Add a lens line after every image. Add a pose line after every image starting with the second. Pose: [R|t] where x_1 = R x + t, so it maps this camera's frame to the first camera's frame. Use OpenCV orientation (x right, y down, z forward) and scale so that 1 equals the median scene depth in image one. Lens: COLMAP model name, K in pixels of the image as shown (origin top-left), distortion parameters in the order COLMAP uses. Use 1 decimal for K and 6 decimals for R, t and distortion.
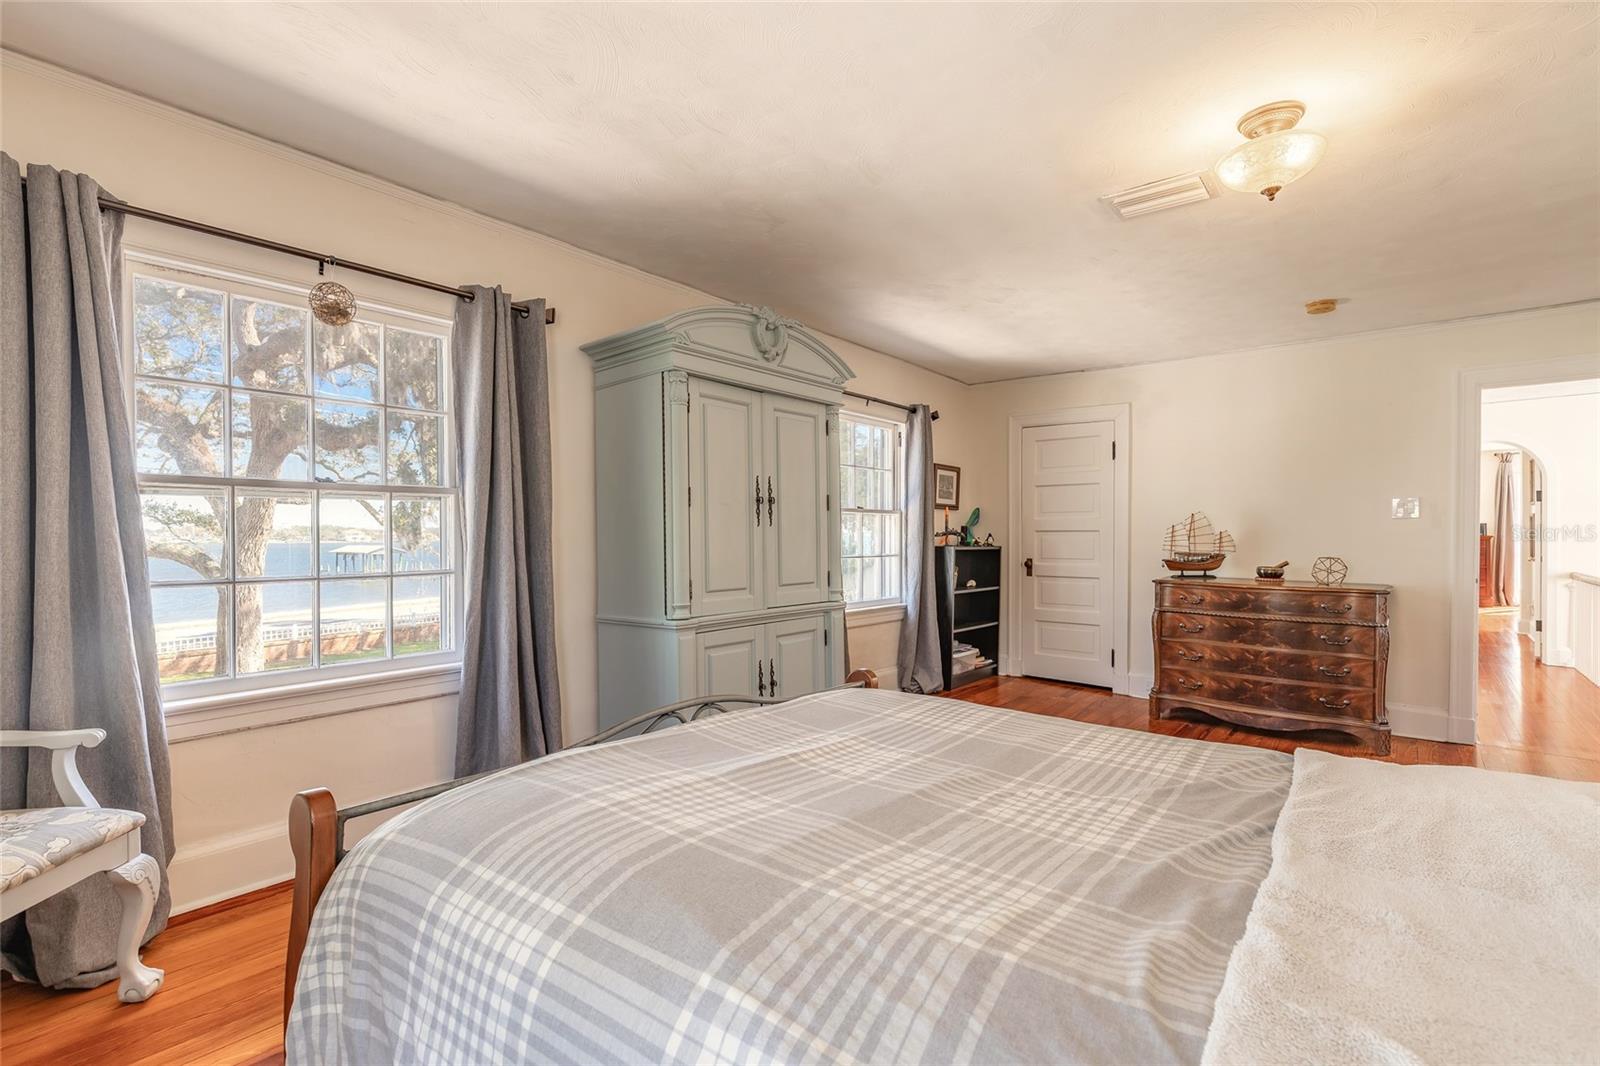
lens RADIAL K [[719.6, 0, 794.8], [0, 719.6, 541.2], [0, 0, 1]] dist [0.002707, -0.000035]
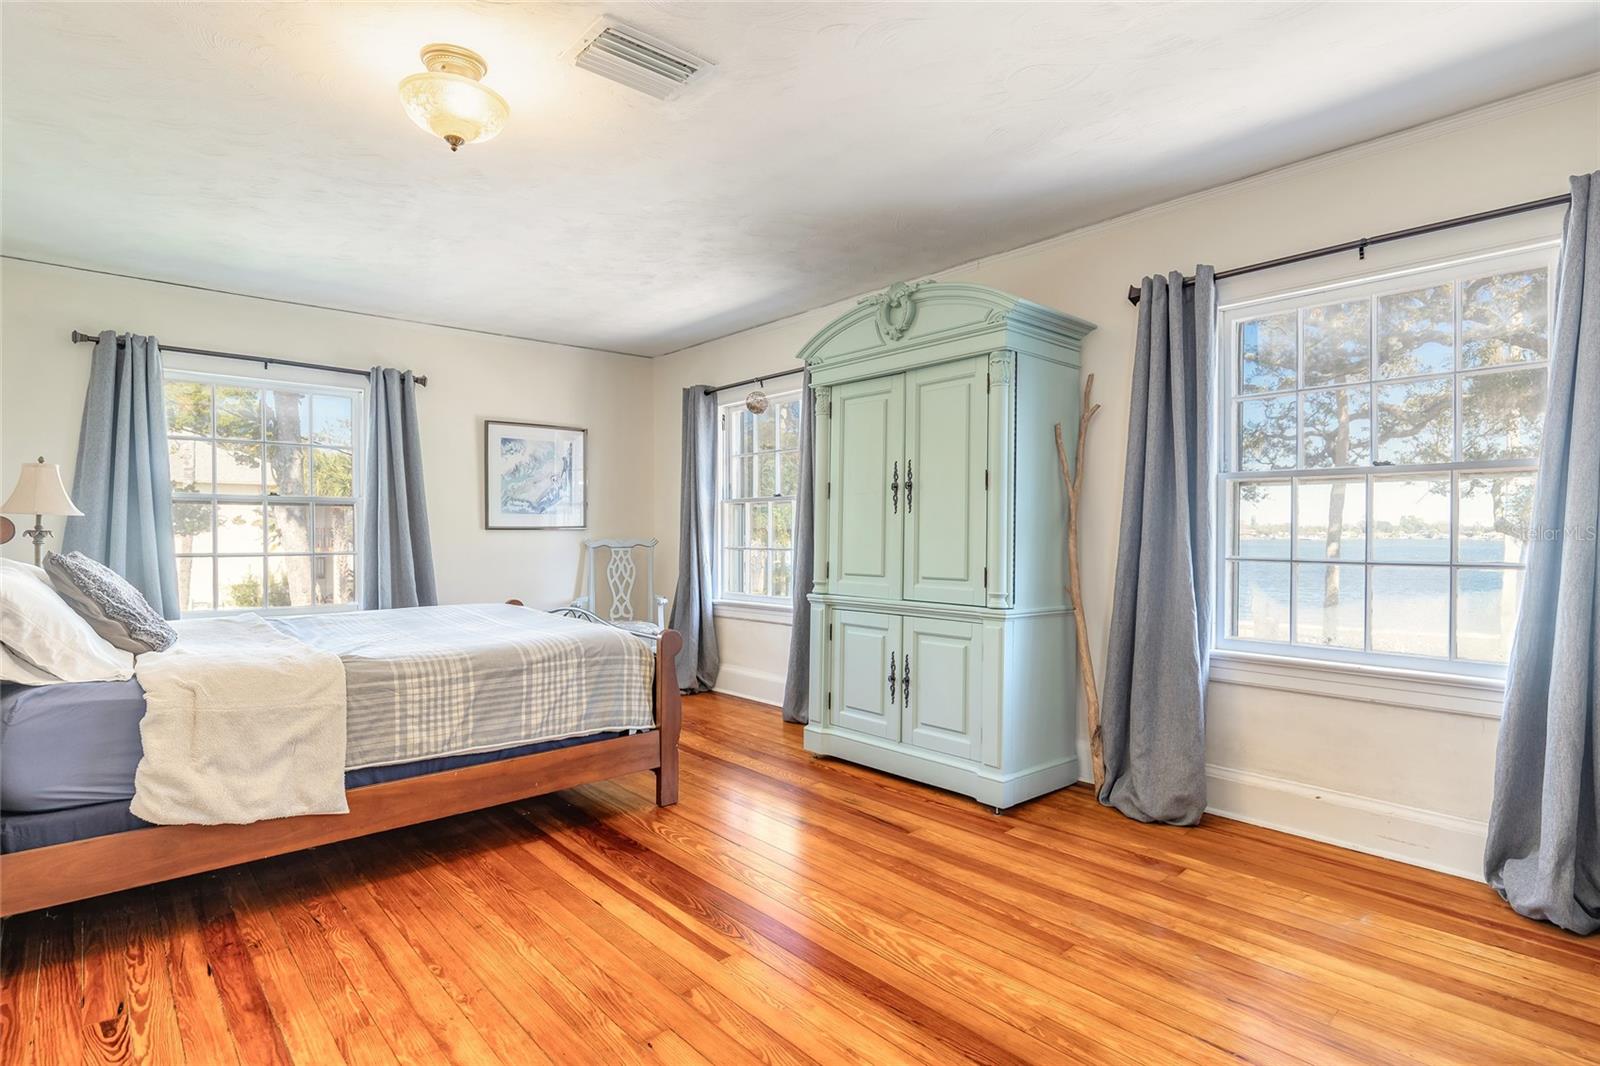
lens RADIAL K [[817.0, 0, 796.8], [0, 817.0, 542.6], [0, 0, 1]] dist [-0.000459, -0.000105]
pose [[-0.142169, 0.015055, -0.989728, 1.044864], [-0.005151, 0.999860, 0.015949, 0.001152], [0.989829, 0.007366, -0.142072, 1.013765]]
